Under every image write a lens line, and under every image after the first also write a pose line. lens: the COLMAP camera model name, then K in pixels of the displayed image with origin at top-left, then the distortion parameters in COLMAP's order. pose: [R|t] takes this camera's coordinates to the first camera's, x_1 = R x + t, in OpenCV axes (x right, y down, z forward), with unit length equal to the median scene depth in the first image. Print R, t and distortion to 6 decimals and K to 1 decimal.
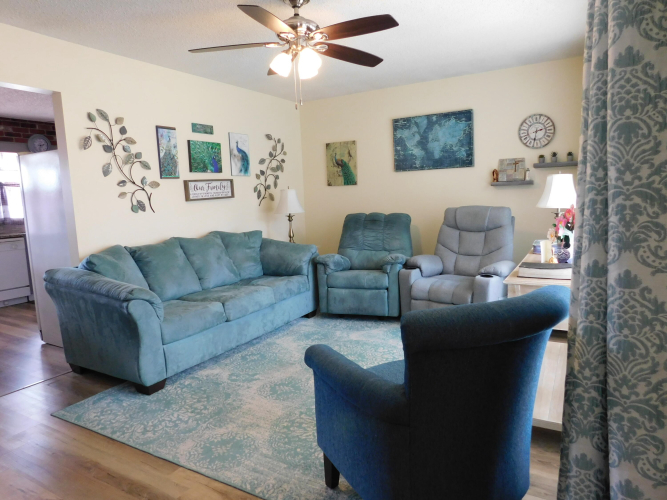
lens RADIAL K [[440.0, 0, 331.6], [0, 440.0, 247.2], [0, 0, 1]] dist [-0.073482, 0.059510]
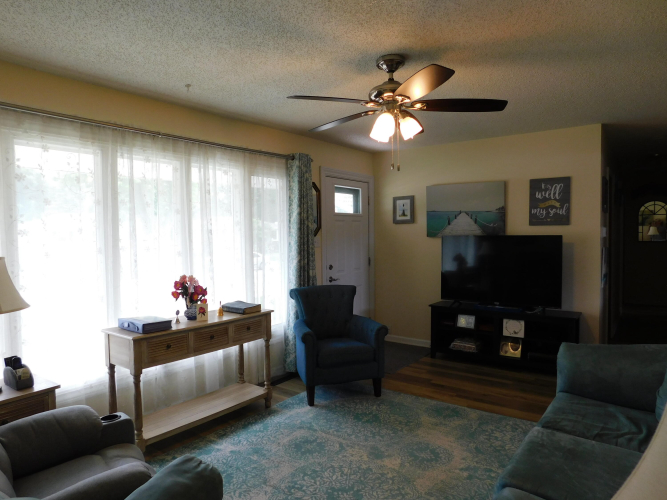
lens RADIAL K [[440.0, 0, 331.6], [0, 440.0, 247.2], [0, 0, 1]] dist [-0.073482, 0.059510]
pose [[-0.991586, 0.056259, 0.116586, -0.046324], [0.072887, 0.986938, 0.143669, -0.337176], [-0.106980, 0.150958, -0.982734, 2.188156]]
